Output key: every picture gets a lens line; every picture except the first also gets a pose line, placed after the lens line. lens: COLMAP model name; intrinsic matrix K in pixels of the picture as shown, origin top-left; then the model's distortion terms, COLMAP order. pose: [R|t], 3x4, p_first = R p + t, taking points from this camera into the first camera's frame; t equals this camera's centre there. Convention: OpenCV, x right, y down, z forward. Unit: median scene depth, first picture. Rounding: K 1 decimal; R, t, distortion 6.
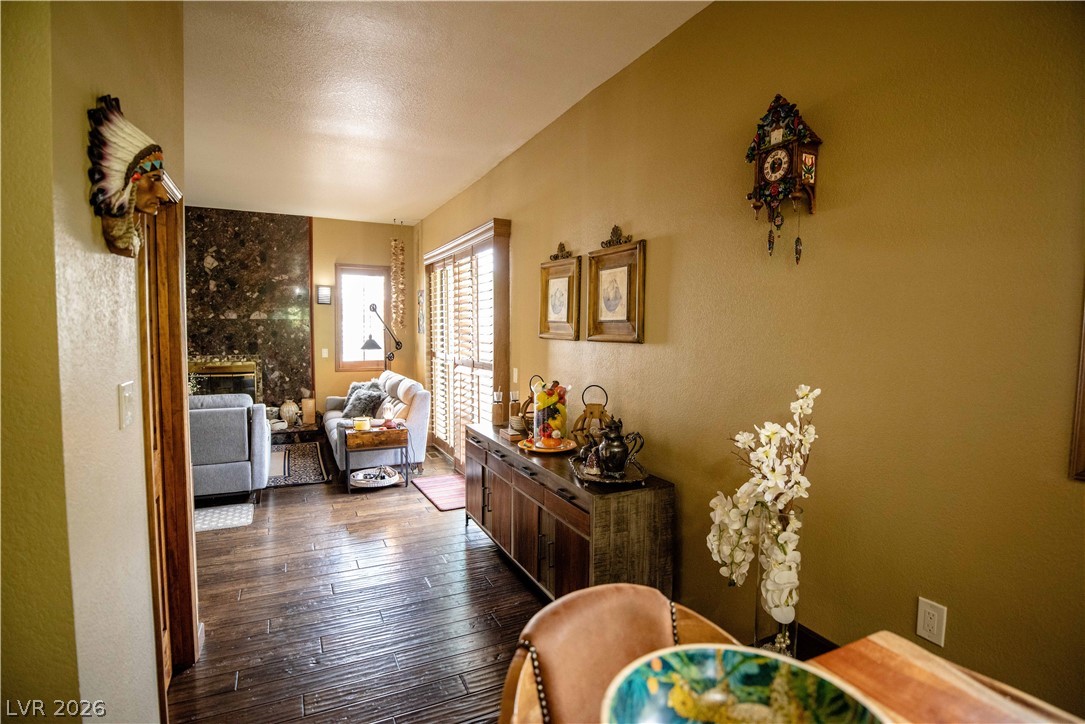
lens RADIAL K [[527.9, 0, 542.5], [0, 527.9, 362.0], [0, 0, 1]] dist [-0.020299, -0.007993]
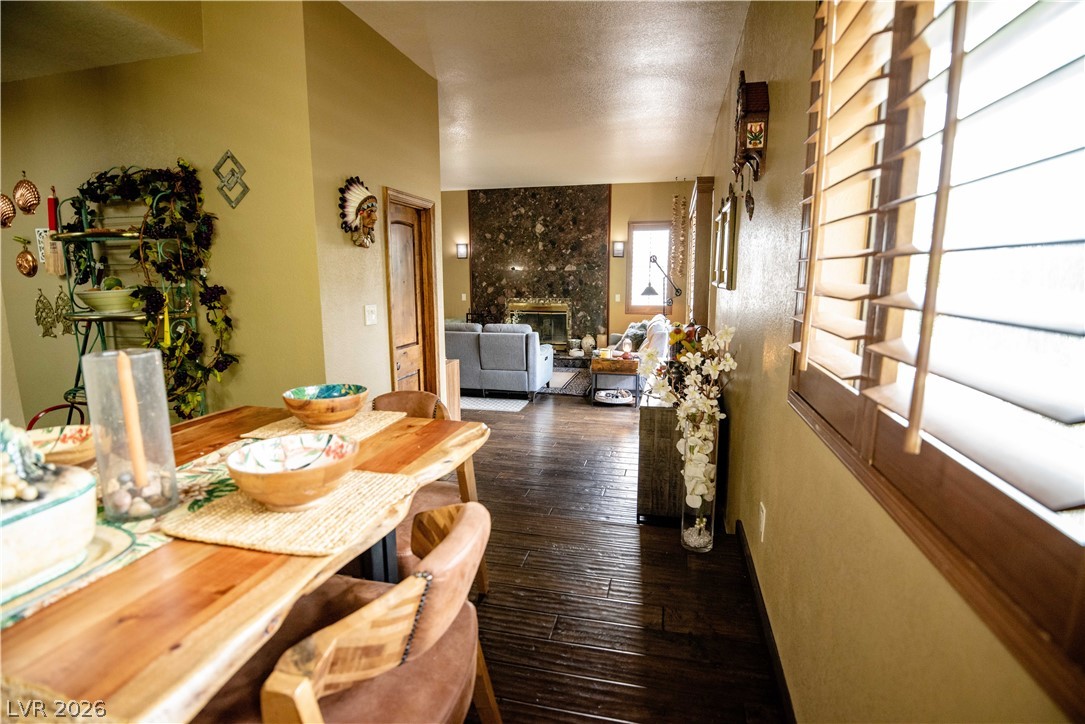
lens RADIAL K [[527.9, 0, 542.5], [0, 527.9, 362.0], [0, 0, 1]] dist [-0.020299, -0.007993]
pose [[0.769272, 0.093134, -0.632097, 0.254283], [-0.031008, 0.993595, 0.108661, 0.003146], [0.638169, -0.063990, 0.767233, -0.056205]]
